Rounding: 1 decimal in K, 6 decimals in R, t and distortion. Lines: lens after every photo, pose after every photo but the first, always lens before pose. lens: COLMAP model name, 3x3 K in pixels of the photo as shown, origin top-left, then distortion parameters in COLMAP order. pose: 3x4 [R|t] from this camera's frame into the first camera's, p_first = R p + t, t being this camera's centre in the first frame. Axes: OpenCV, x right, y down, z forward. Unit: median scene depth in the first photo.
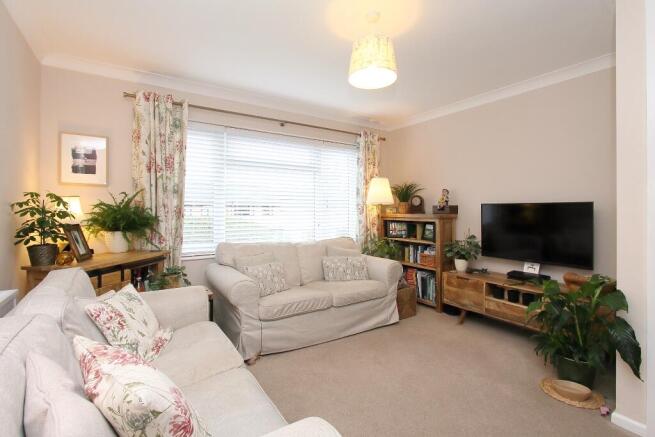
lens RADIAL K [[299.3, 0, 327.5], [0, 299.3, 218.5], [0, 0, 1]] dist [0.000429, 0.000819]
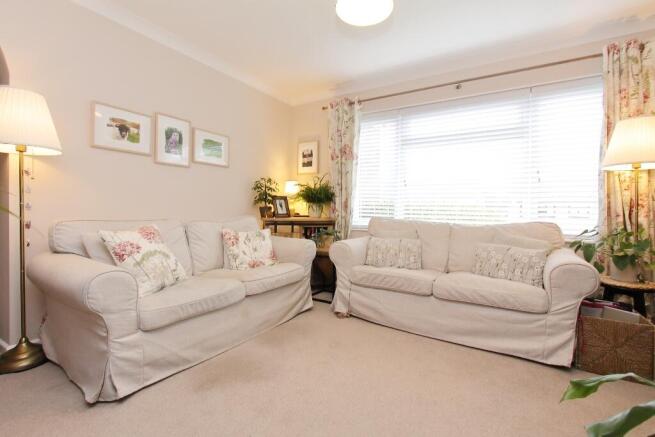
lens RADIAL K [[308.4, 0, 326.9], [0, 308.4, 212.4], [0, 0, 1]] dist [-0.004499, 0.000054]
pose [[0.427732, 0.014488, -0.903790, 0.604030], [-0.035783, 0.999359, -0.000915, 0.074965], [0.903197, 0.032732, 0.427976, 0.354675]]
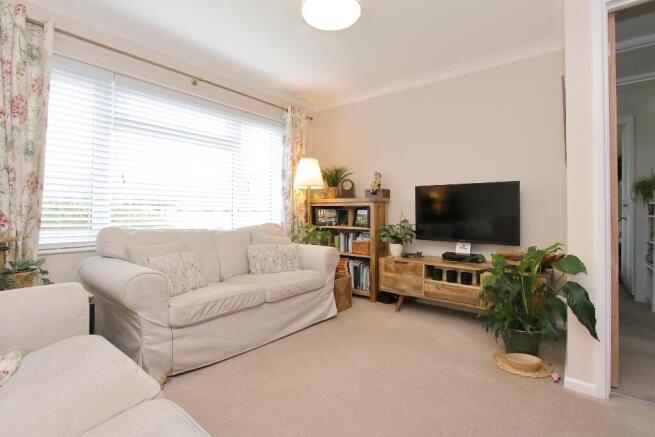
lens RADIAL K [[308.4, 0, 326.9], [0, 308.4, 212.4], [0, 0, 1]] dist [-0.004499, 0.000054]
pose [[0.954200, 0.003638, 0.299148, -0.070864], [0.002619, 0.999786, -0.020514, 0.062532], [-0.299158, 0.020358, 0.953986, 0.136864]]
